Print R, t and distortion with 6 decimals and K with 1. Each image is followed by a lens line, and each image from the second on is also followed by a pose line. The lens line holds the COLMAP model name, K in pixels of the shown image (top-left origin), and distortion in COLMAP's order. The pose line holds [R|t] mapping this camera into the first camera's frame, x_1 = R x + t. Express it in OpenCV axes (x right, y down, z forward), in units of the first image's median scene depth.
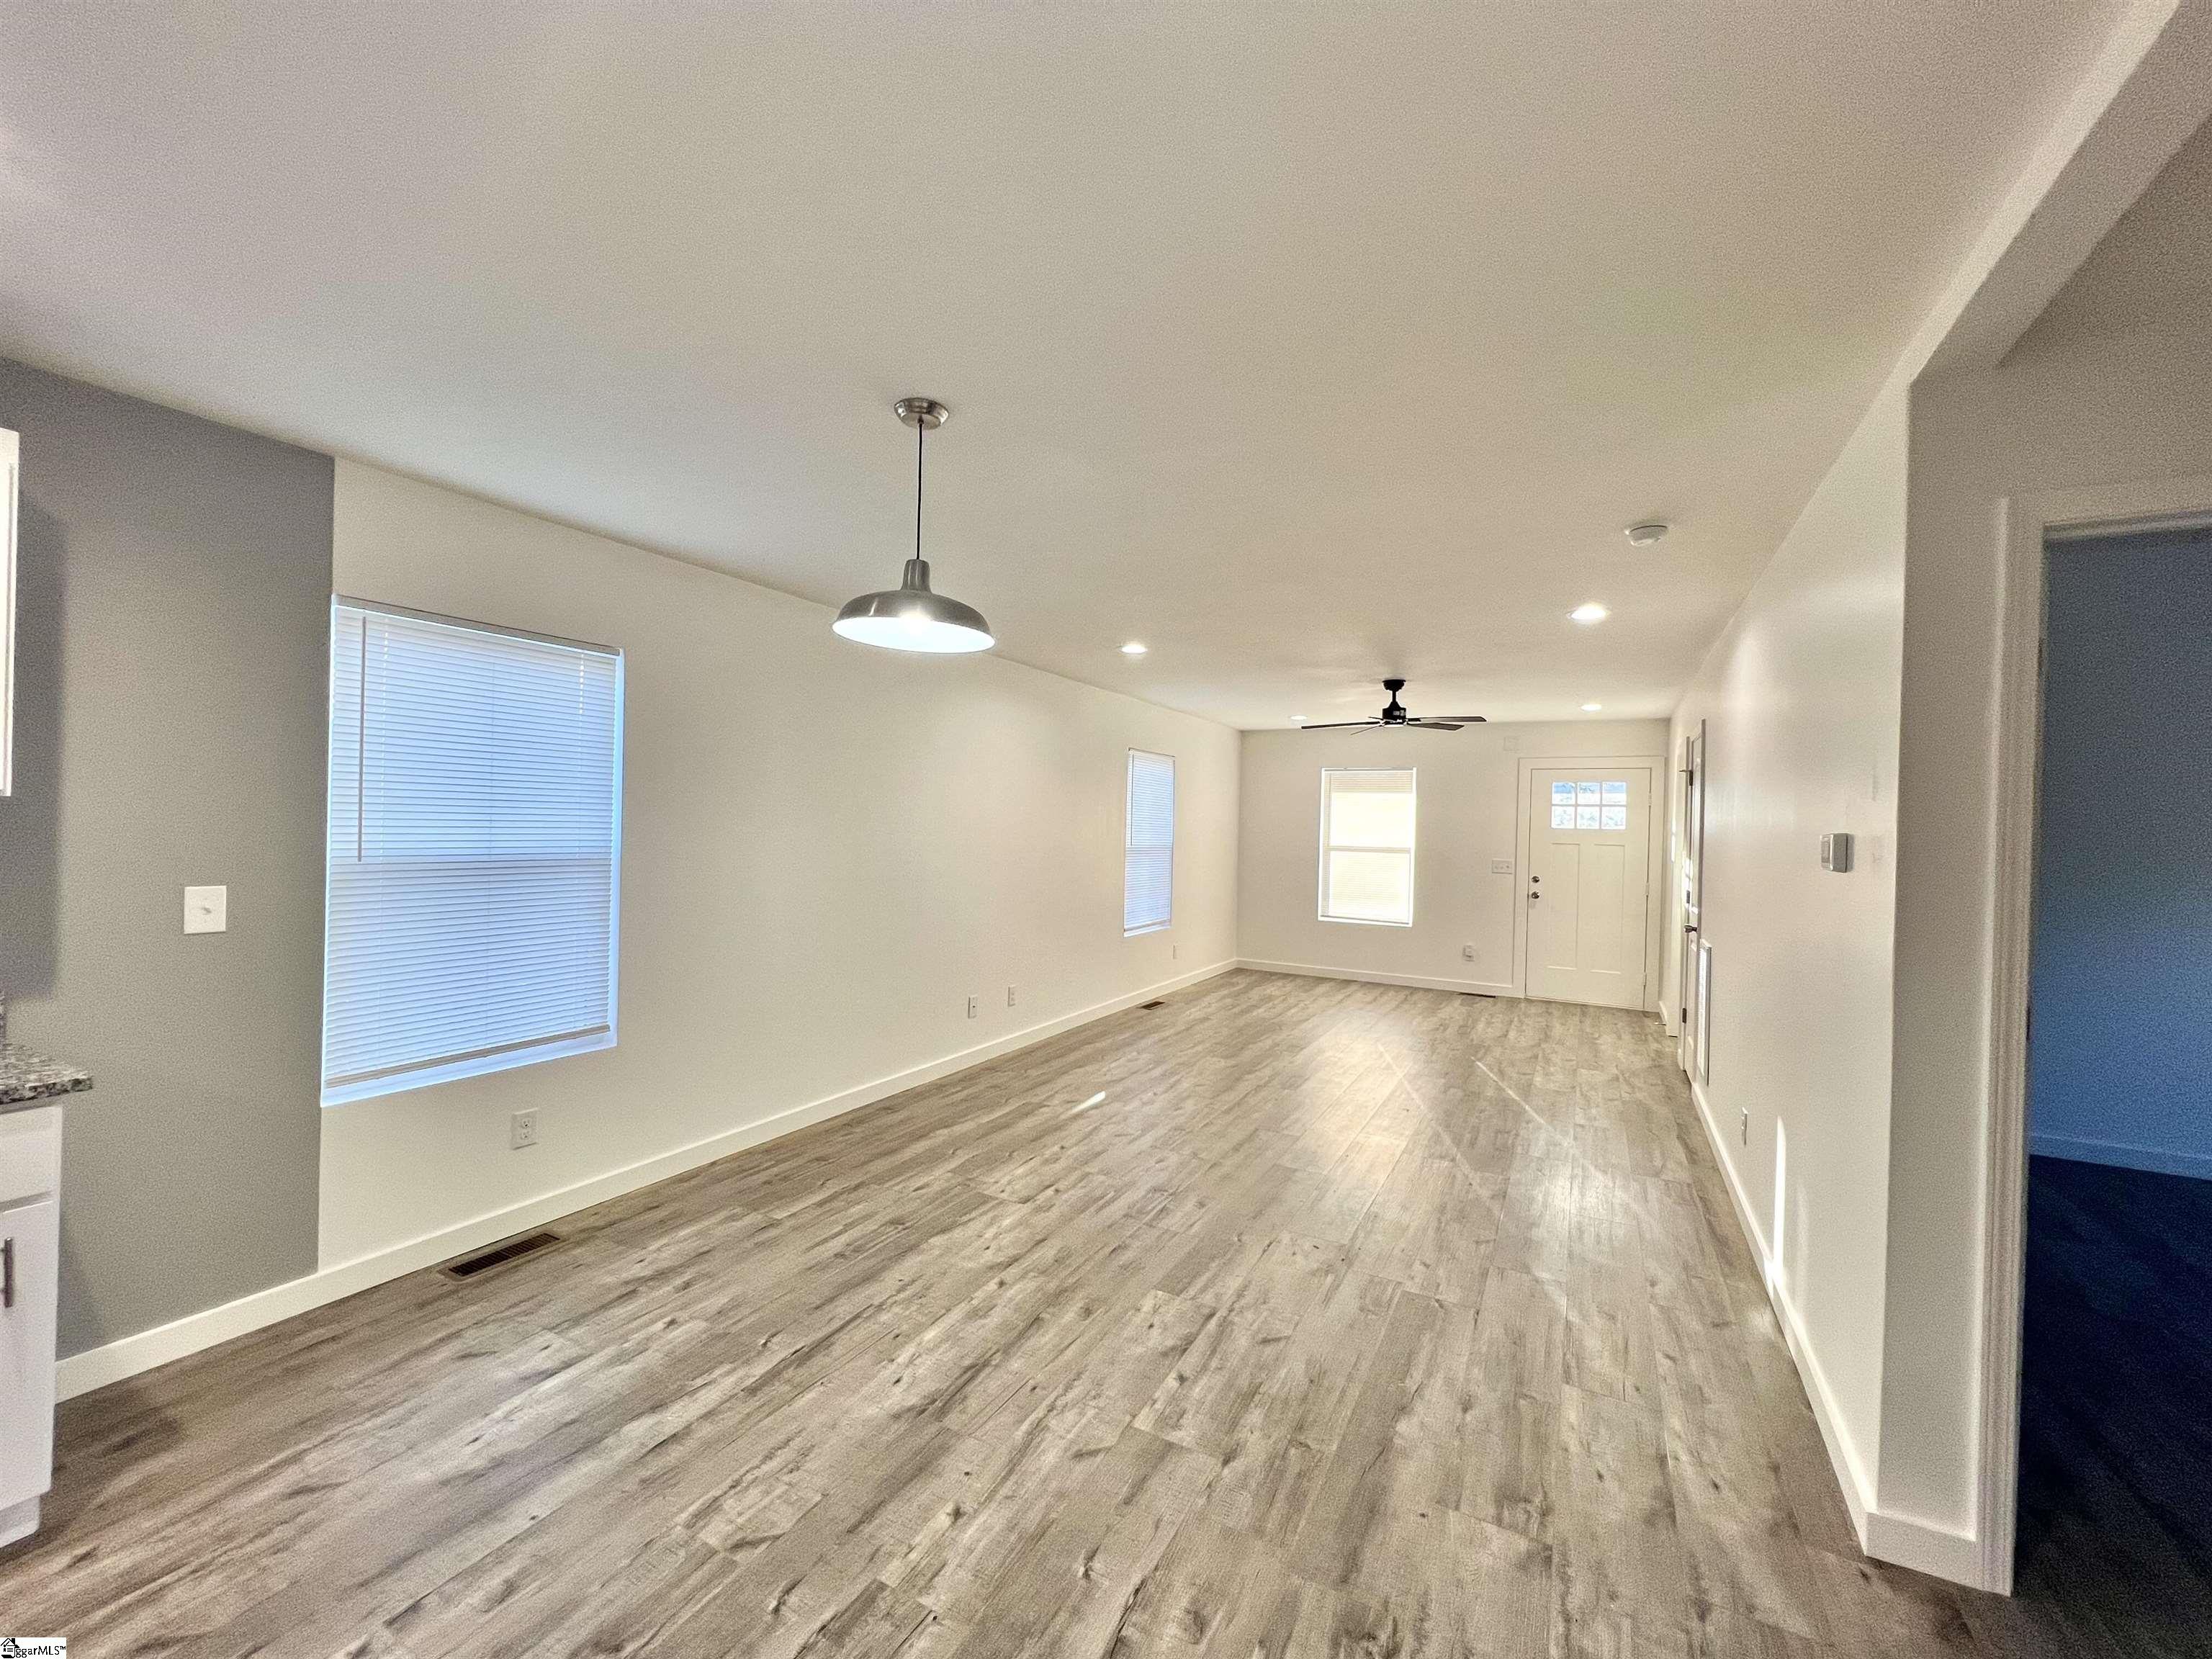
lens RADIAL K [[890.1, 0, 1109.2], [0, 890.1, 830.8], [0, 0, 1]] dist [-0.002163, 0.001183]
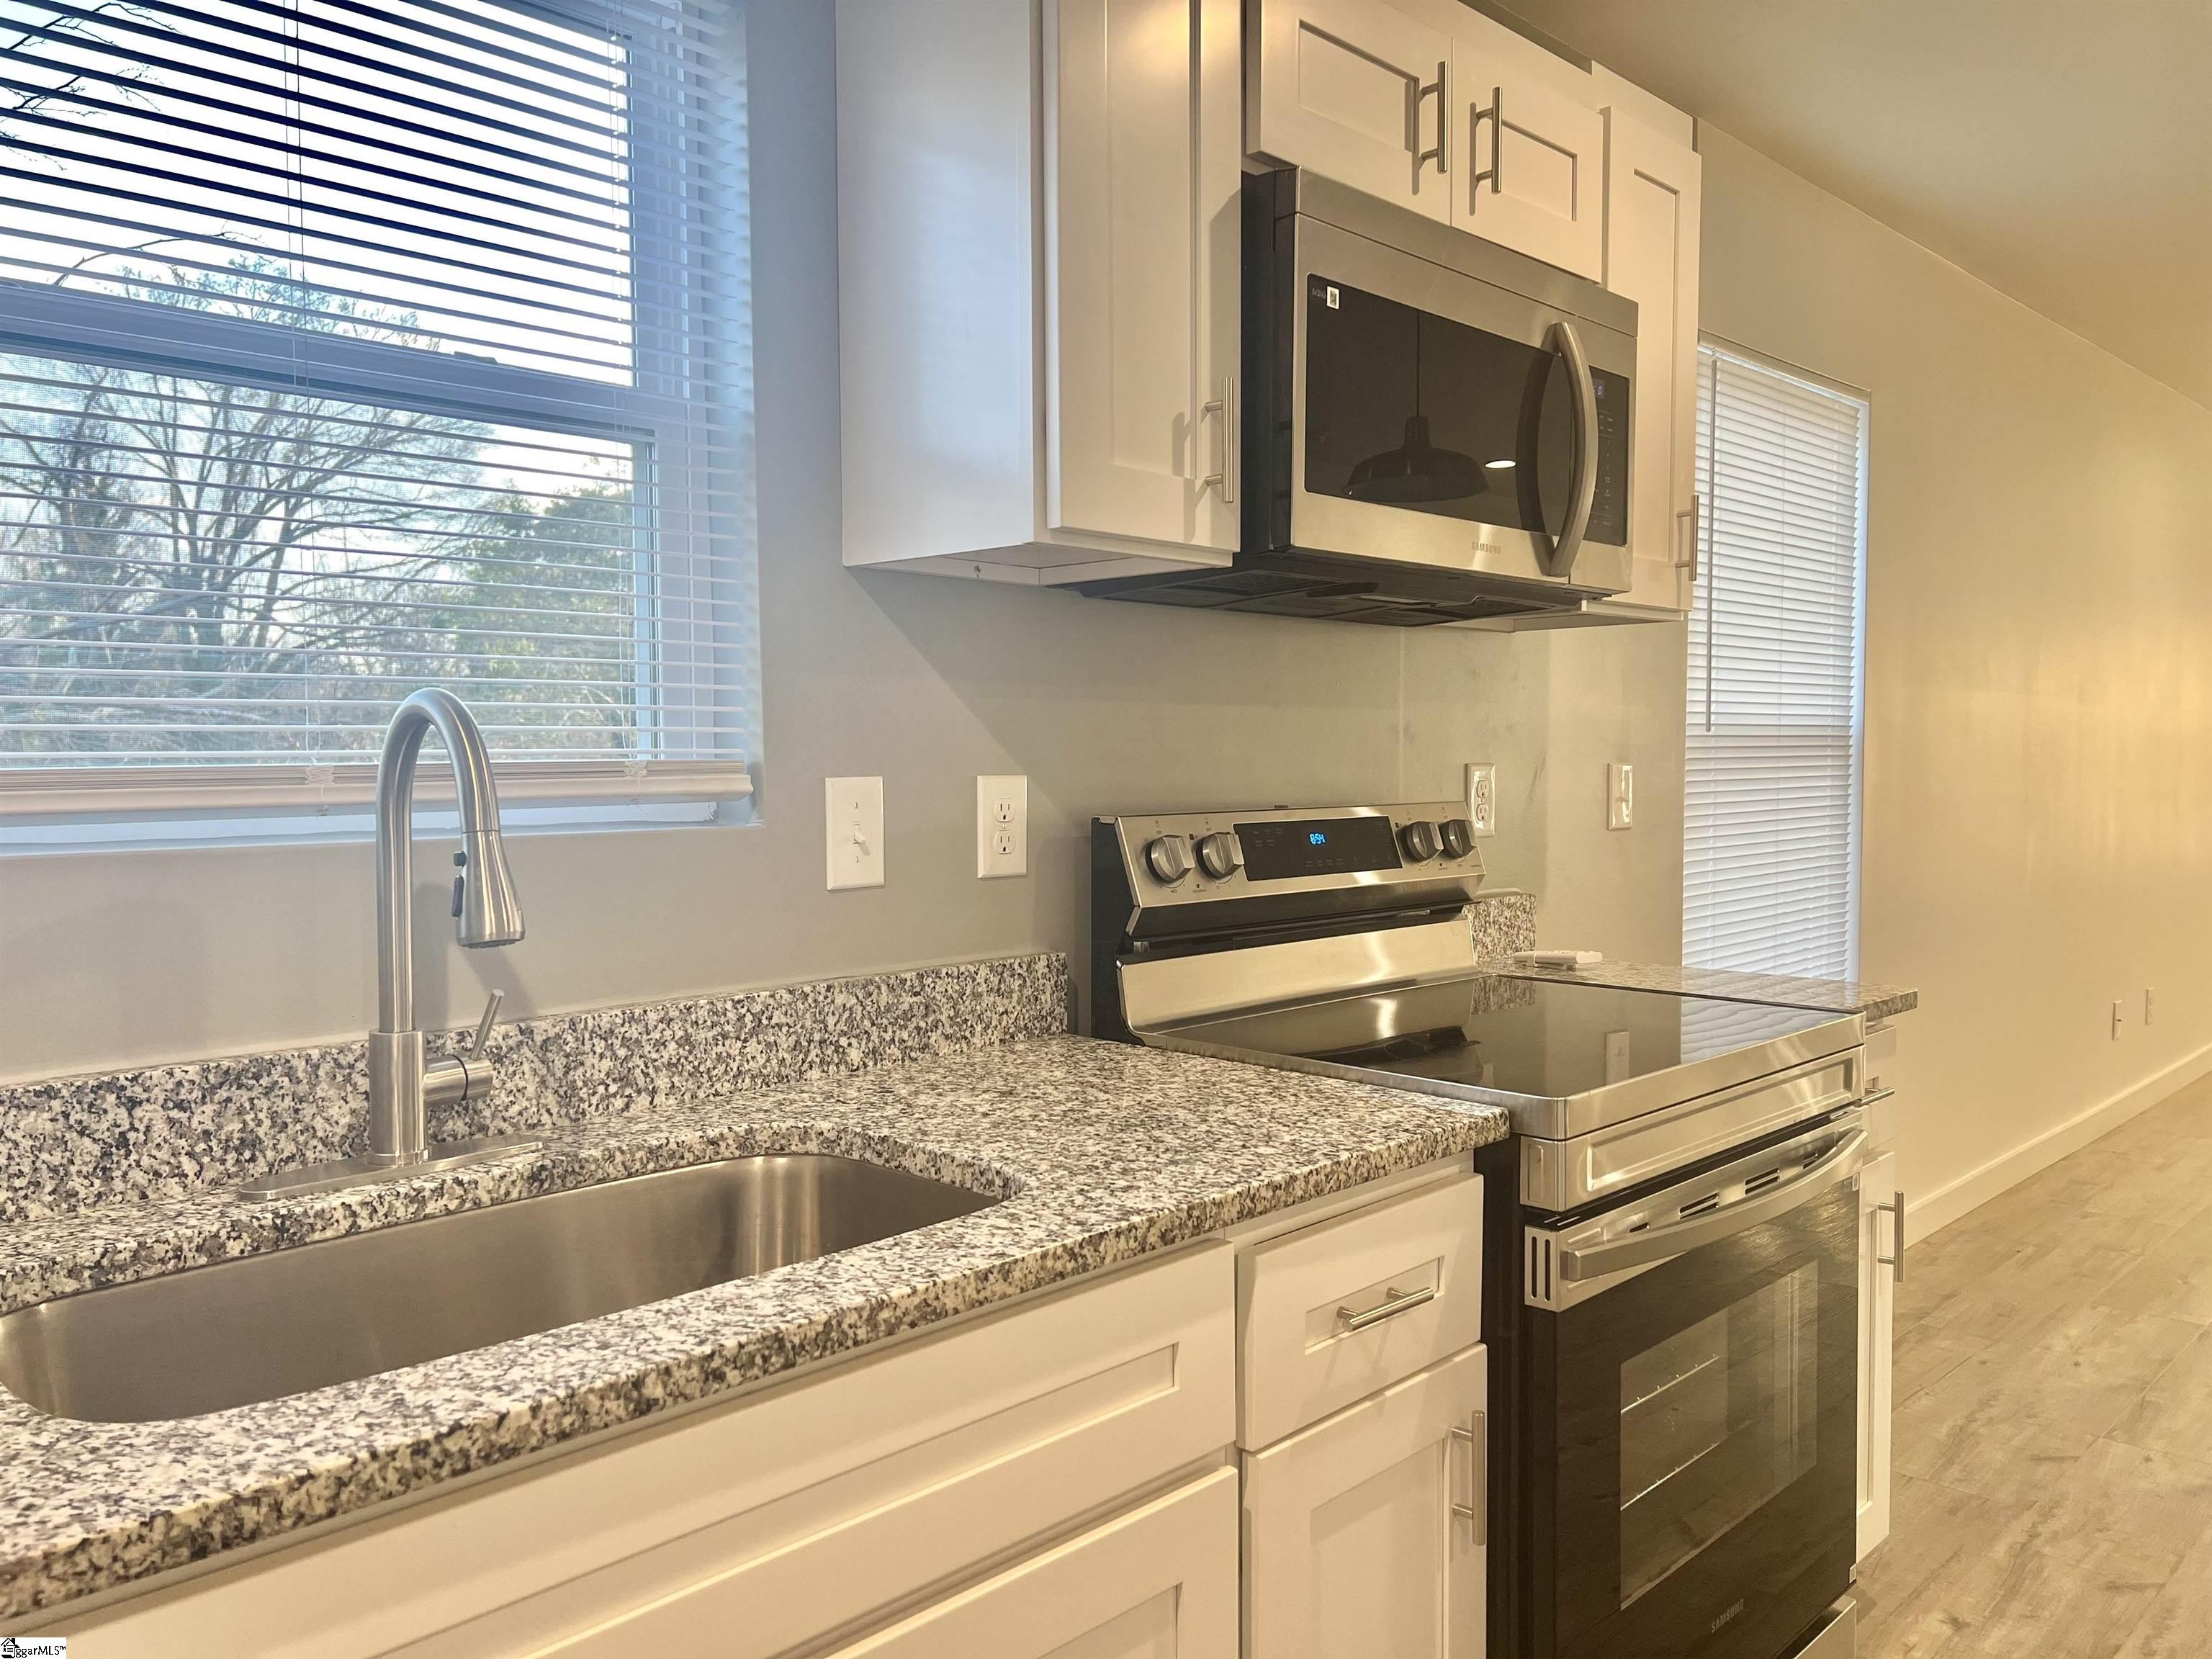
lens RADIAL K [[1684.9, 0, 1154.1], [0, 1684.9, 834.7], [0, 0, 1]] dist [0.071196, -0.085627]
pose [[0.964755, -0.011884, -0.262883, -0.403157], [0.023893, 0.998809, 0.042531, 0.021117], [0.262064, -0.047313, 0.963890, -0.153049]]
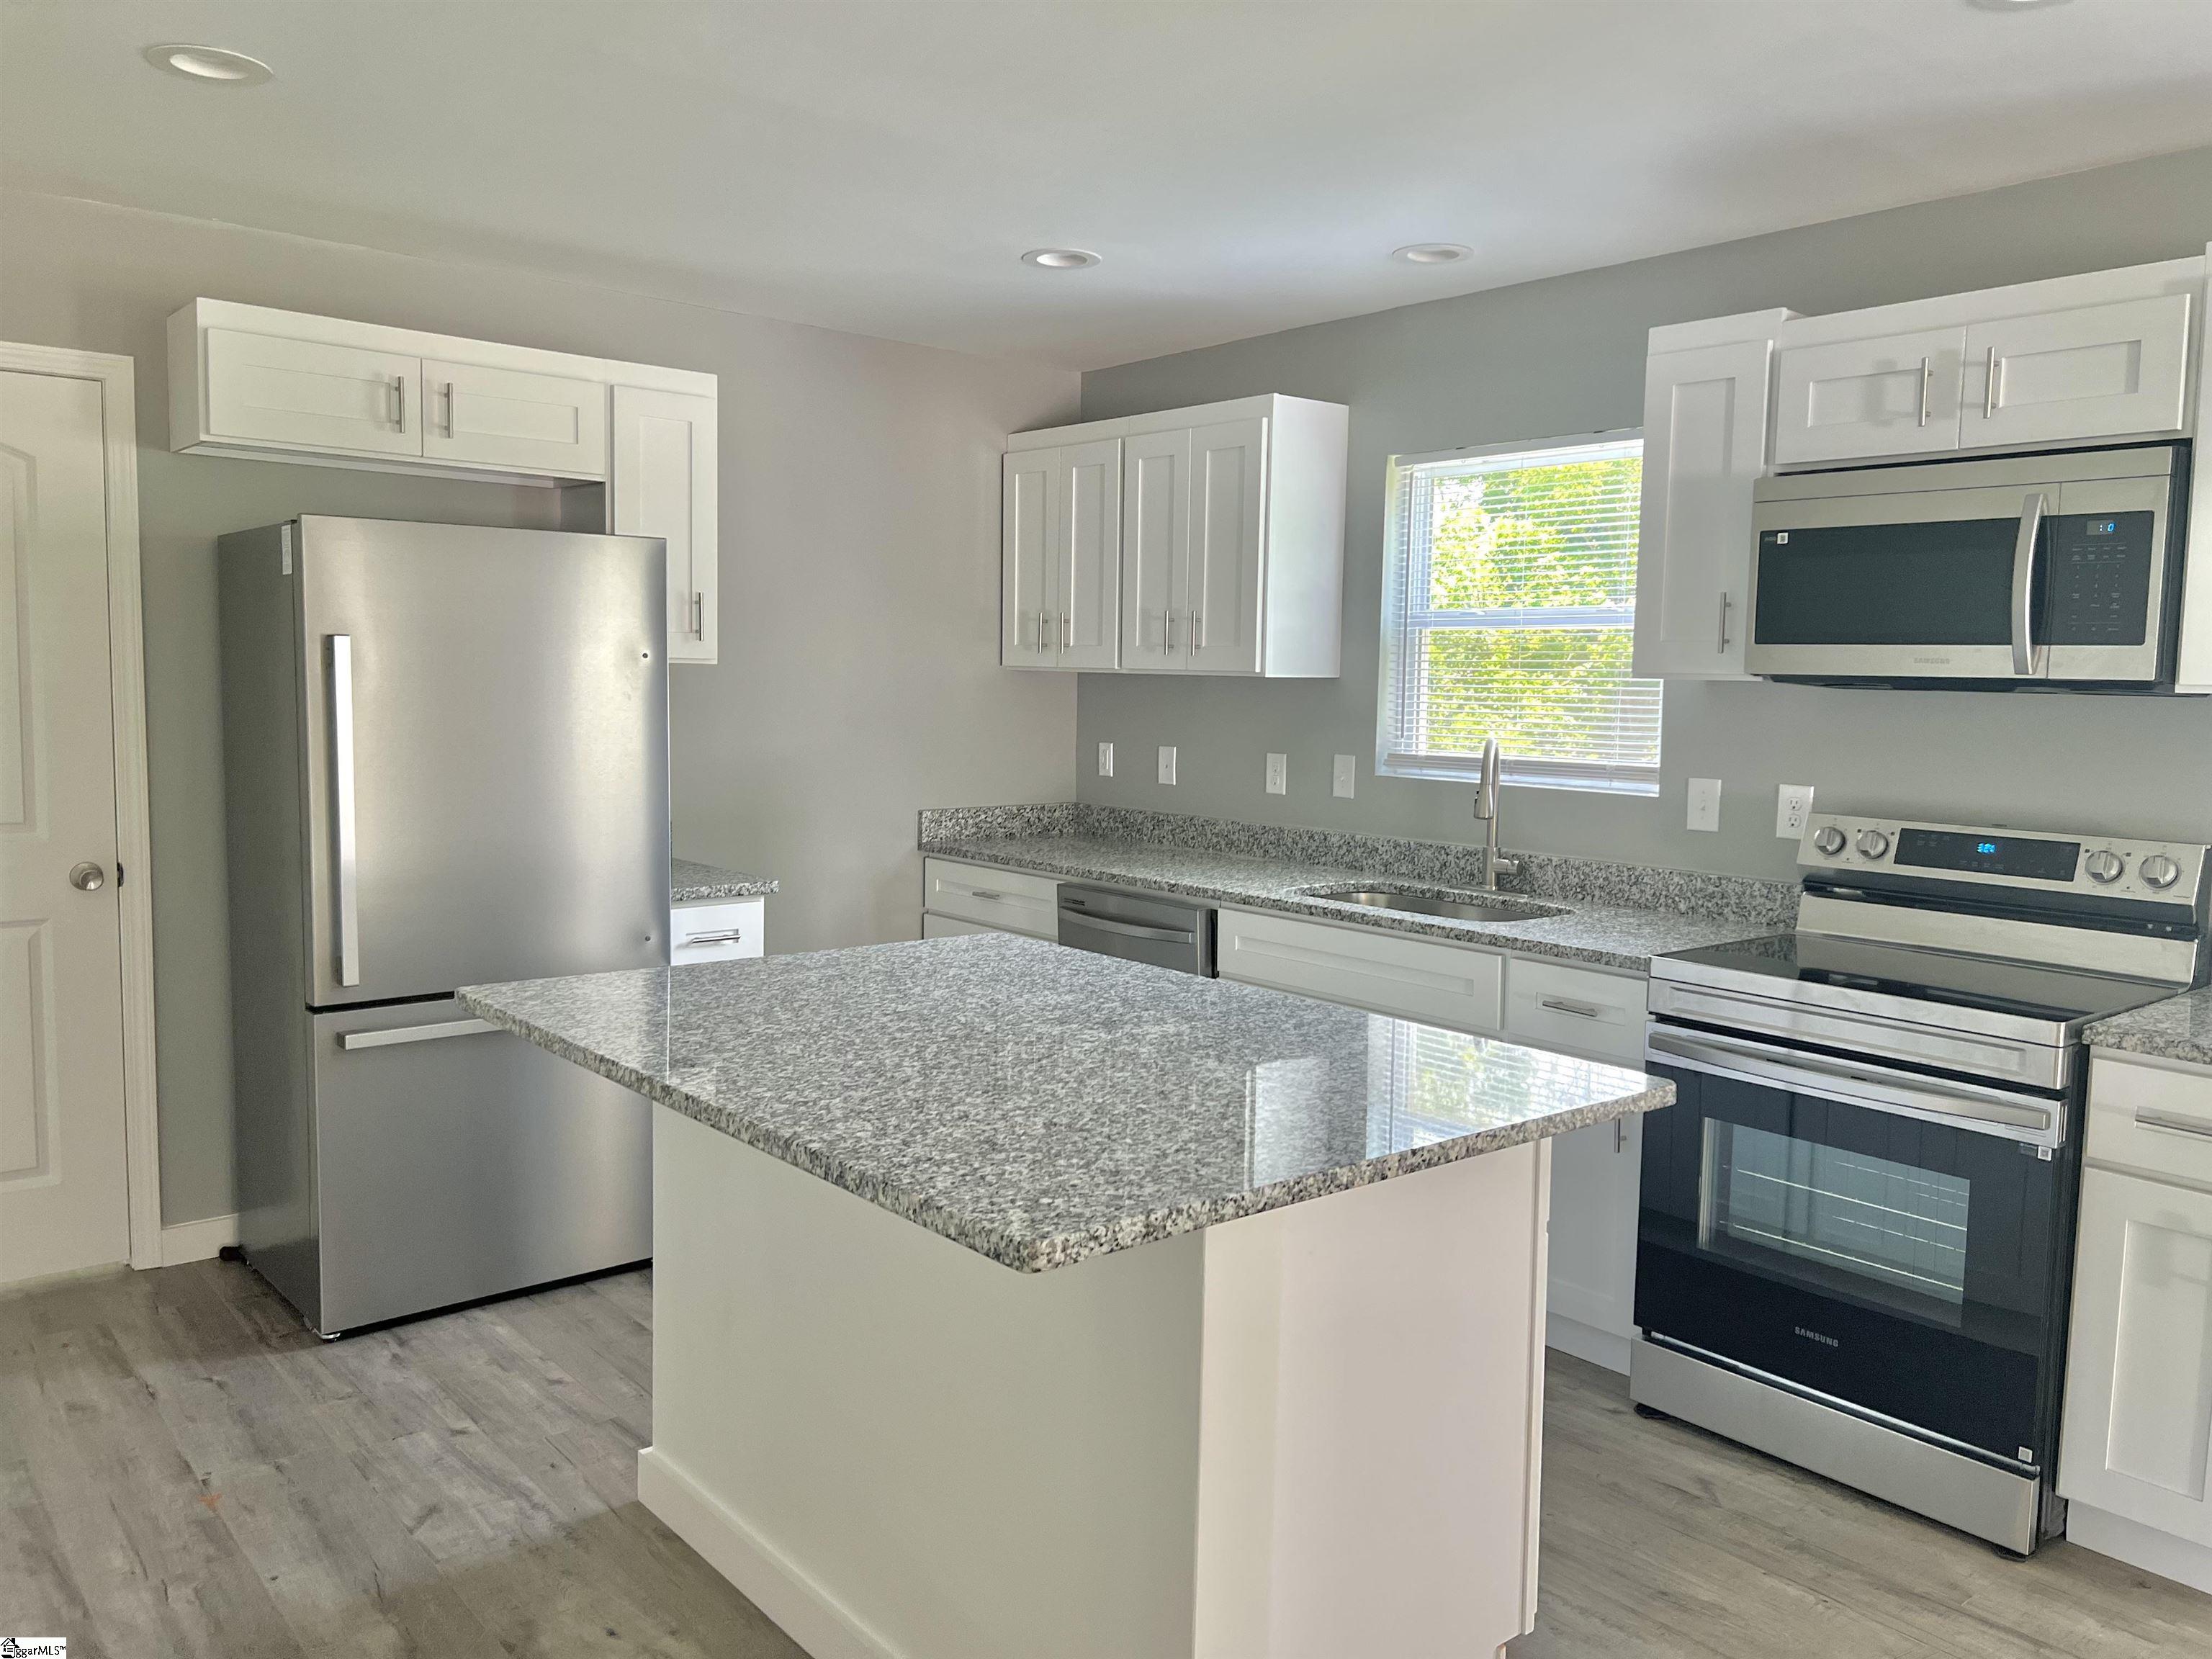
lens RADIAL K [[1684.9, 0, 1154.1], [0, 1684.9, 834.7], [0, 0, 1]] dist [0.071196, -0.085627]
pose [[-0.355395, 0.059927, -0.932793, 0.163992], [-0.031530, 0.996606, 0.076039, 0.000000], [0.934184, 0.056435, -0.352299, 0.168035]]
